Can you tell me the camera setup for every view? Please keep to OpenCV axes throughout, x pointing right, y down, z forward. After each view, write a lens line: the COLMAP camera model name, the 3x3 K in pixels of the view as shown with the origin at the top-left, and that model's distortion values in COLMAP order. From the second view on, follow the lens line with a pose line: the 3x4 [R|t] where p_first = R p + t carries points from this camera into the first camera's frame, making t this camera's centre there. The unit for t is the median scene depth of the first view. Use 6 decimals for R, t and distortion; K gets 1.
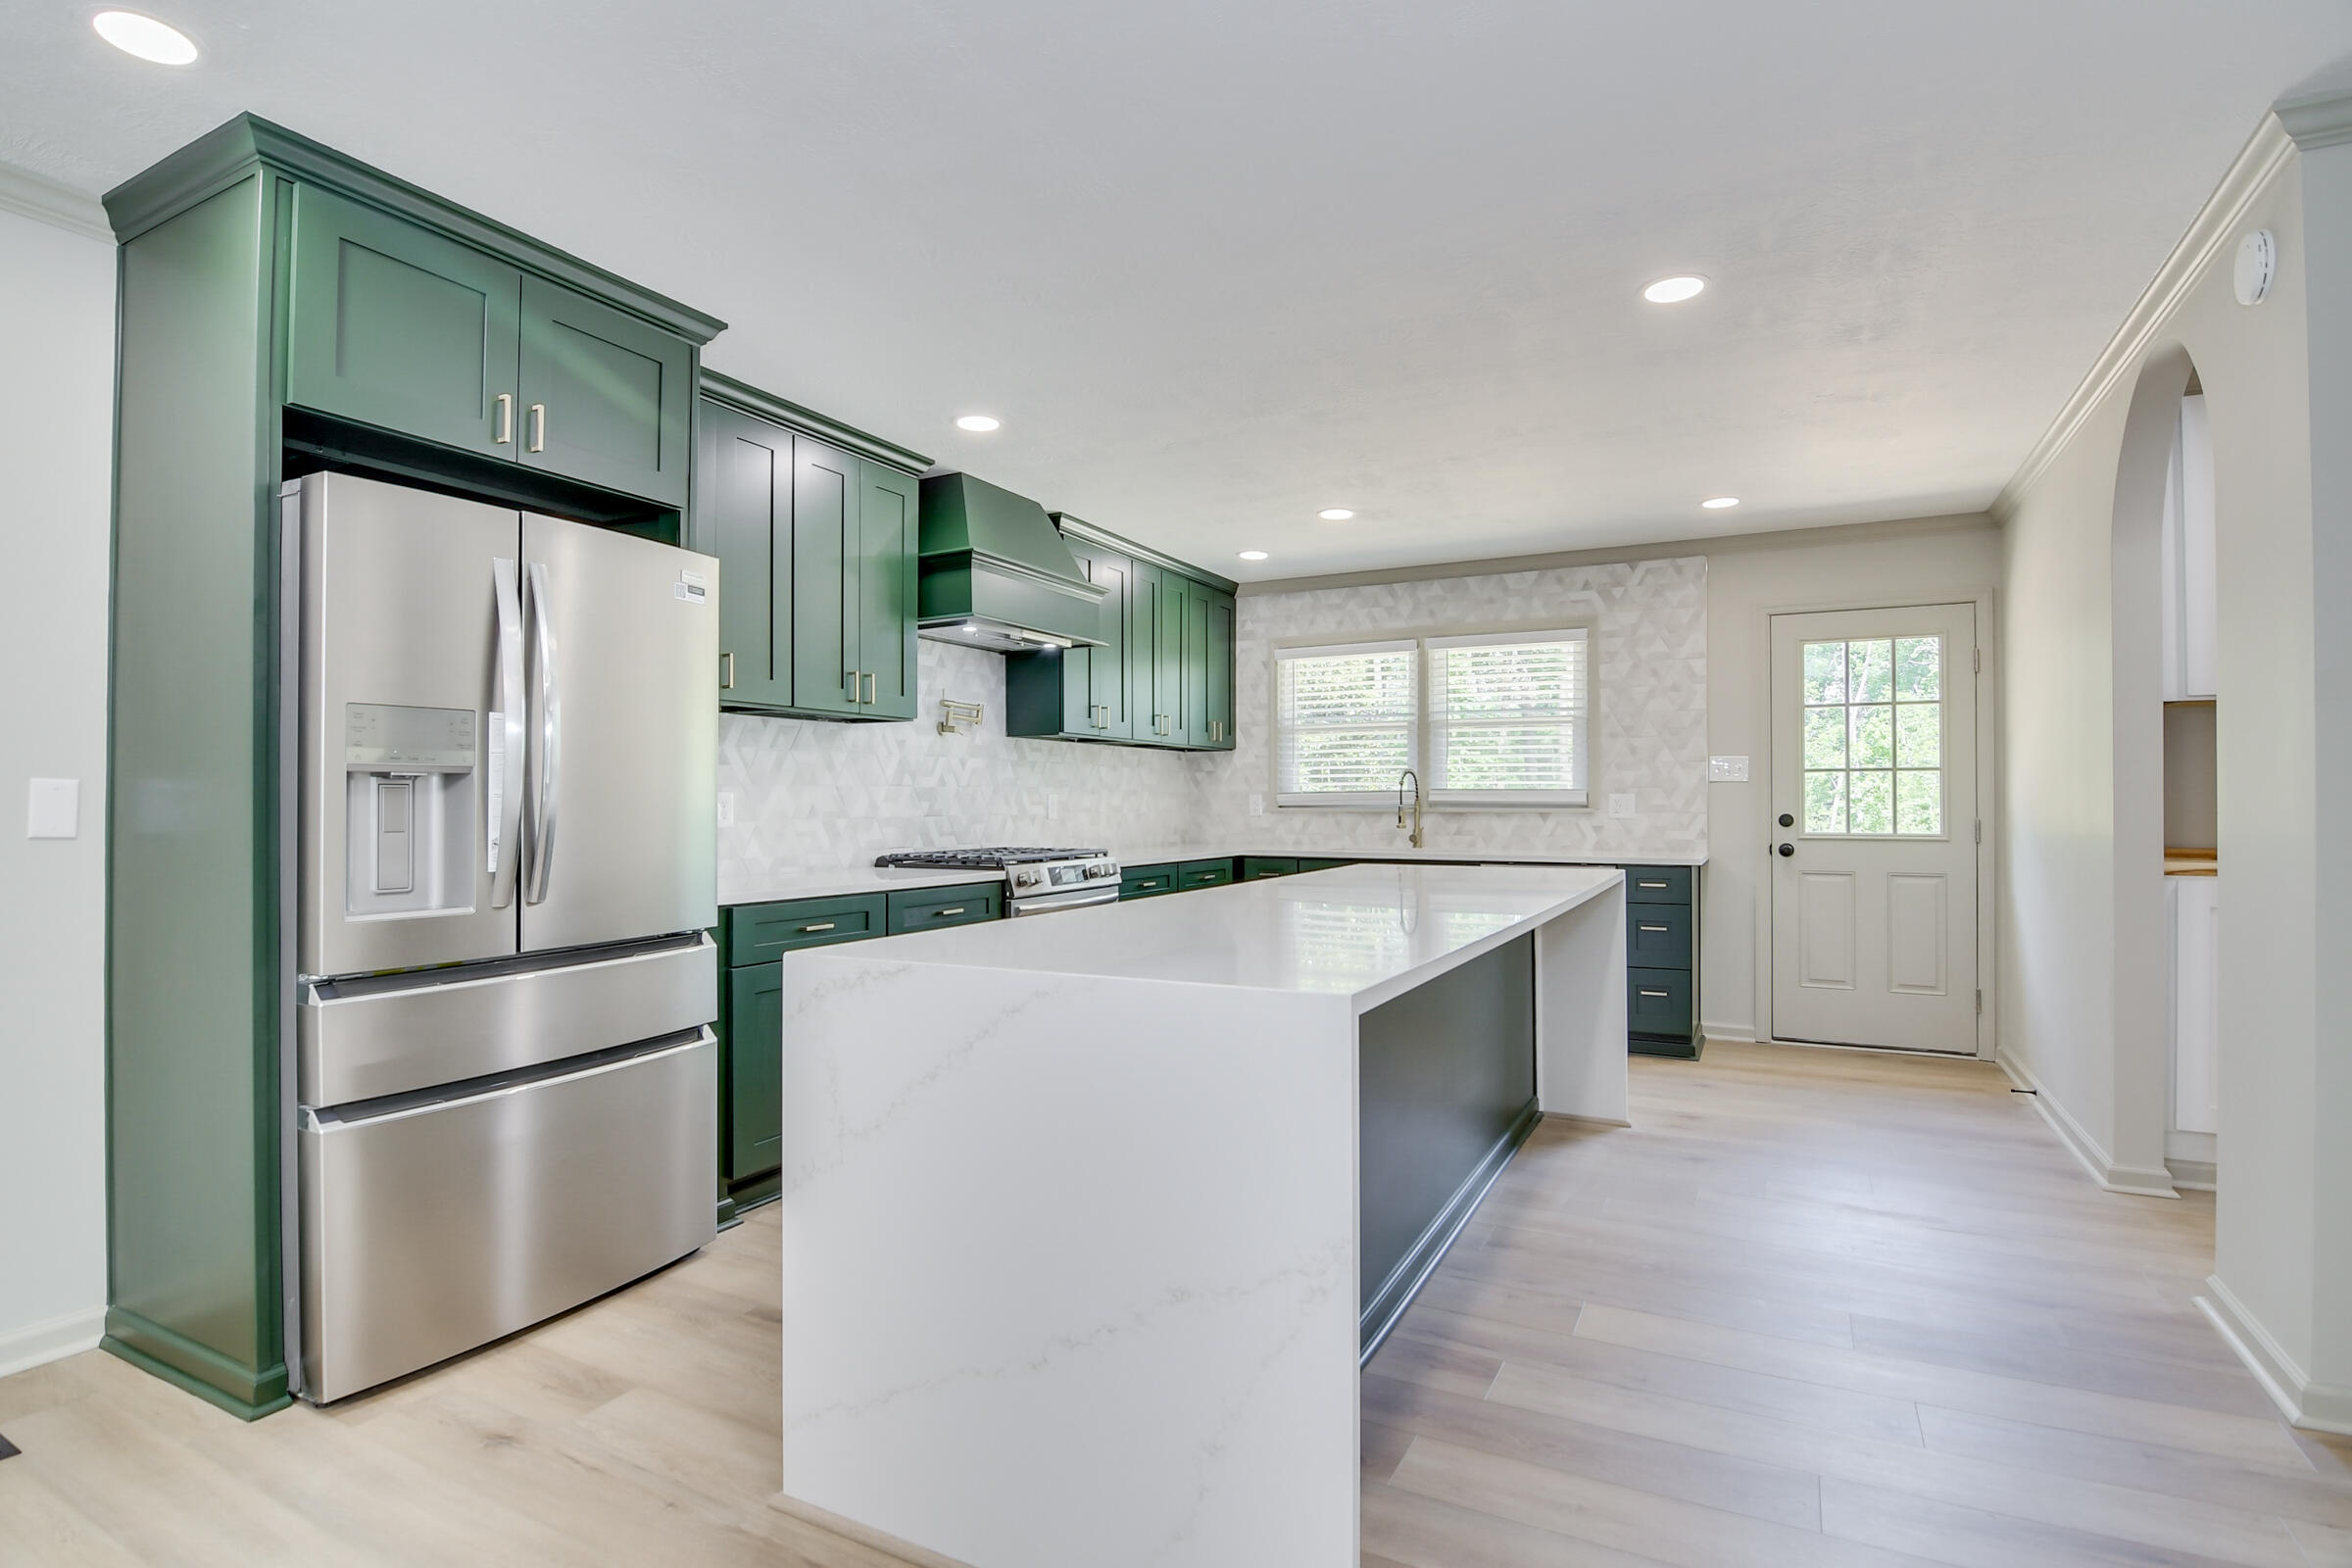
lens RADIAL K [[1136.3, 0, 1153.1], [0, 1136.3, 799.1], [0, 0, 1]] dist [-0.010925, -0.006094]
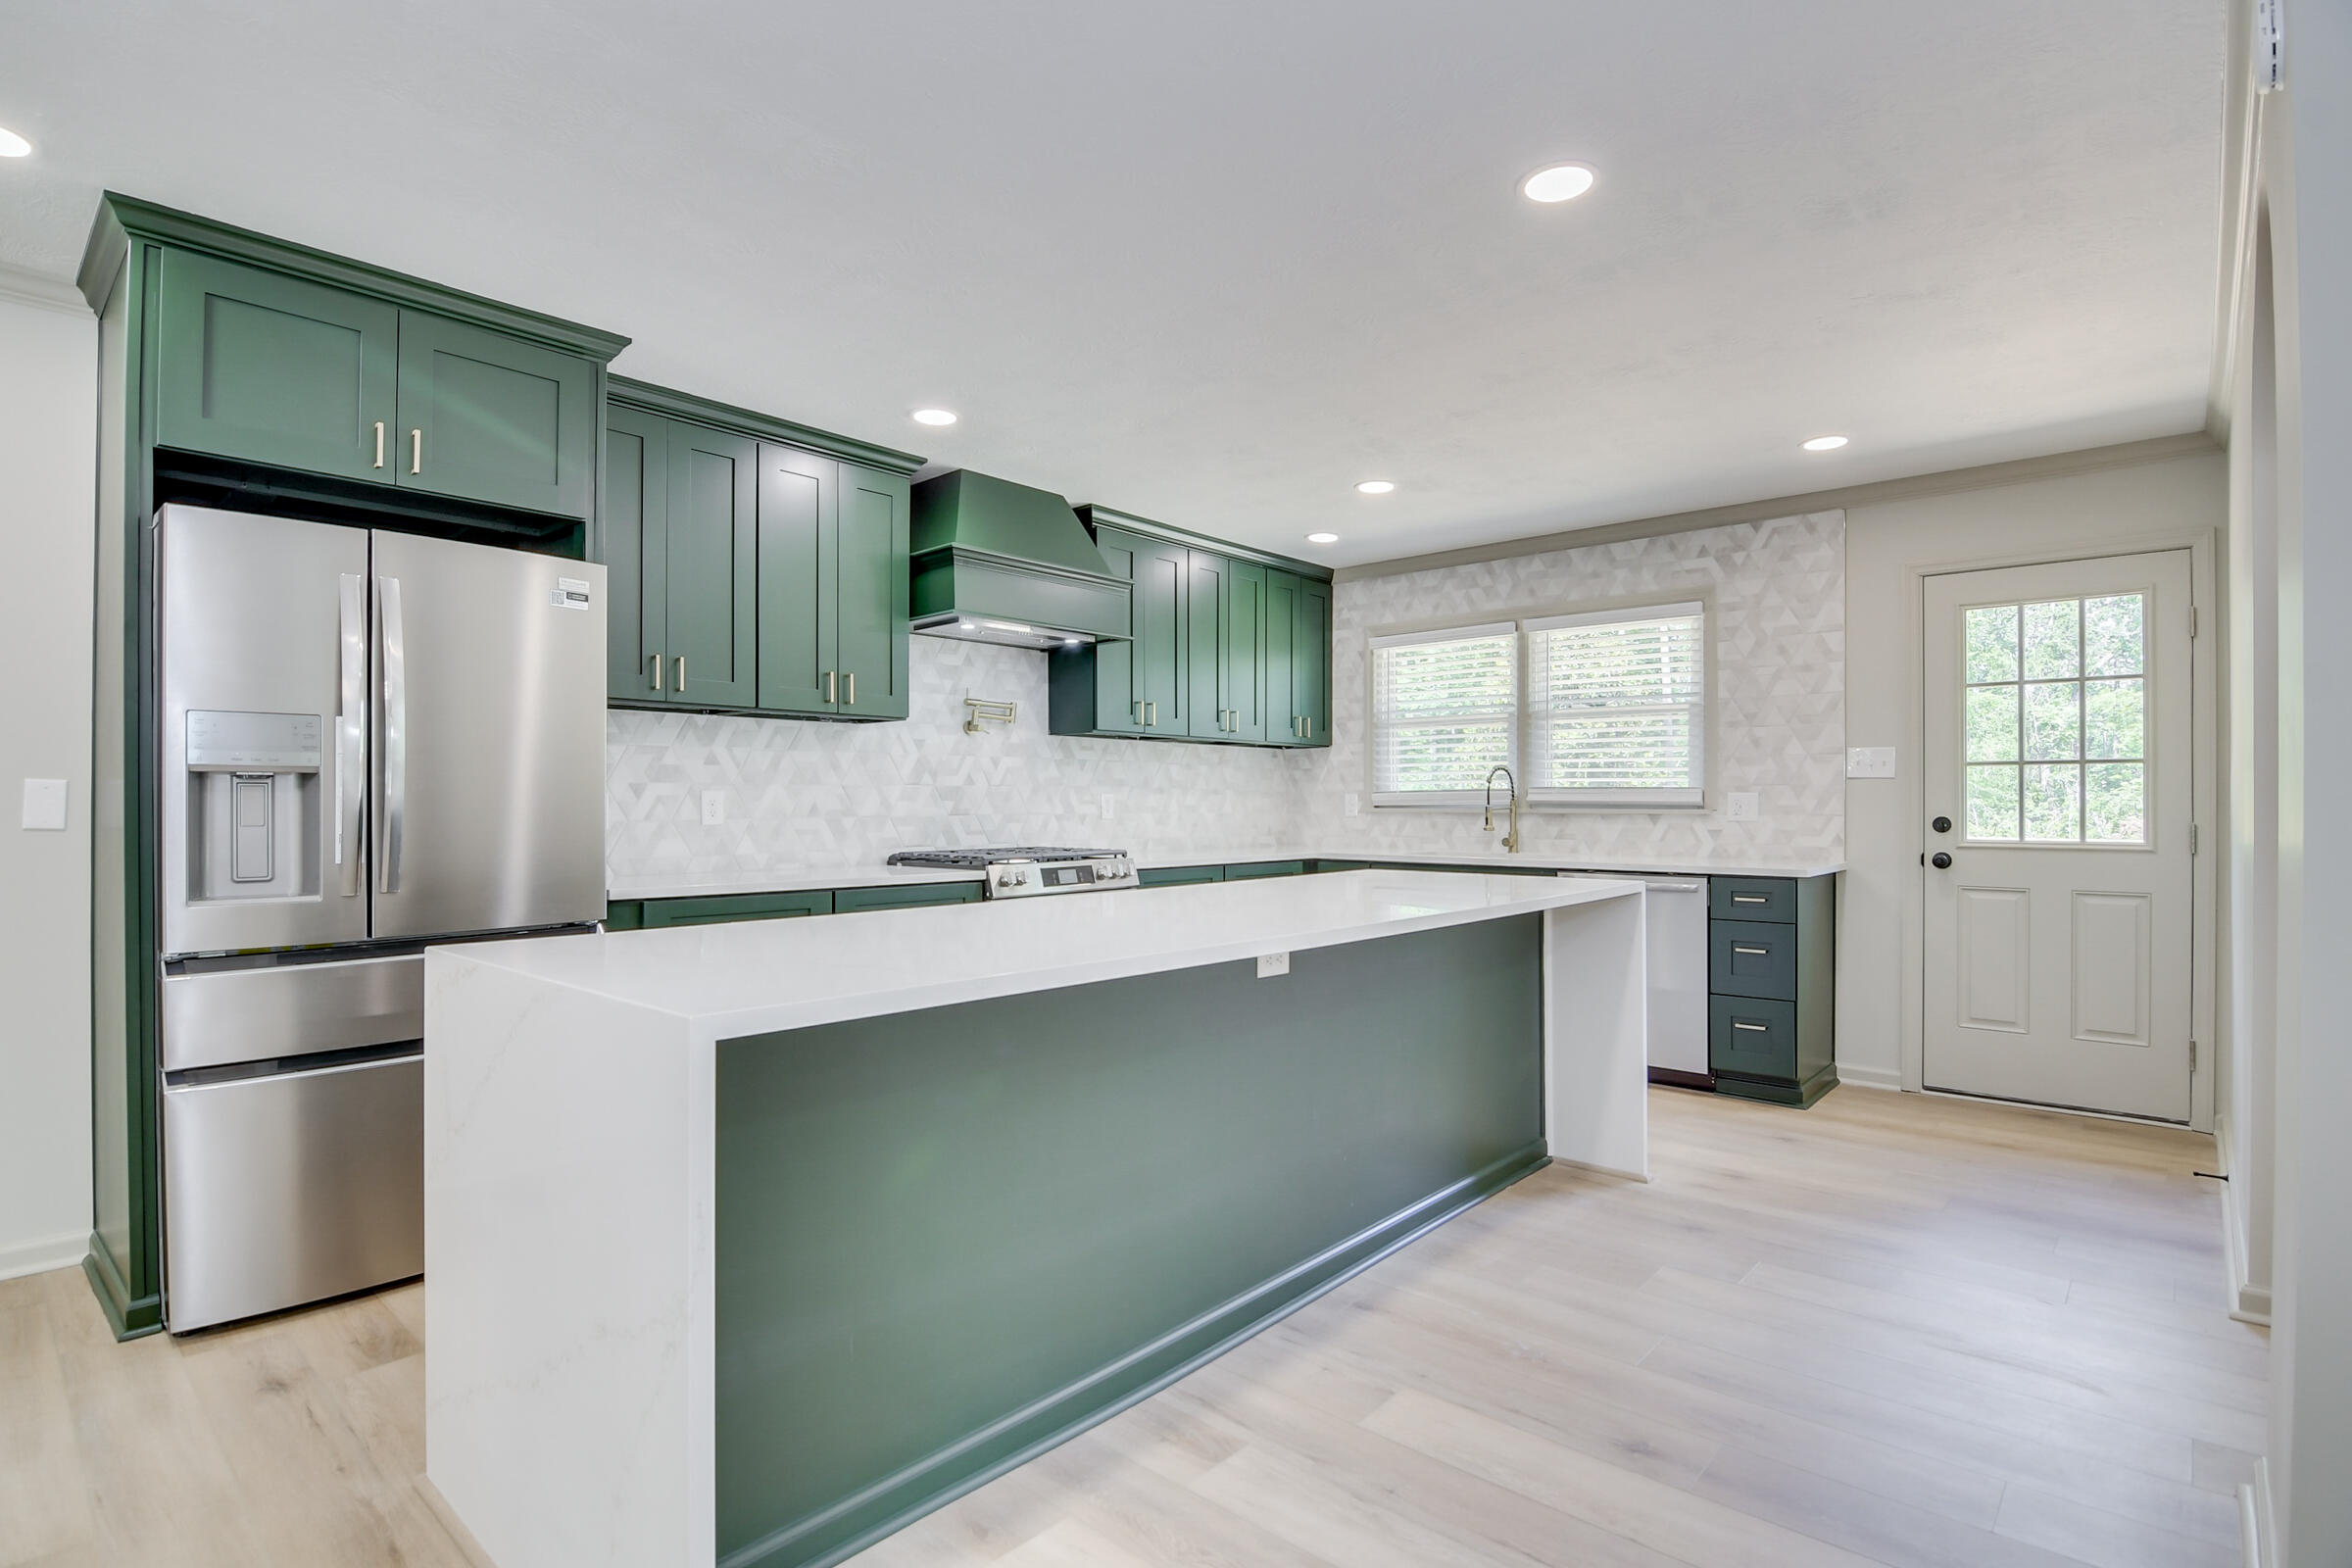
lens RADIAL K [[1136.3, 0, 1176.0], [0, 1136.3, 806.1], [0, 0, 1]] dist [-0.010925, -0.006094]
pose [[0.970803, 0.001915, -0.239869, 0.207901], [-0.000595, 0.999984, 0.005577, 0.001225], [0.239876, -0.005272, 0.970789, 0.064860]]
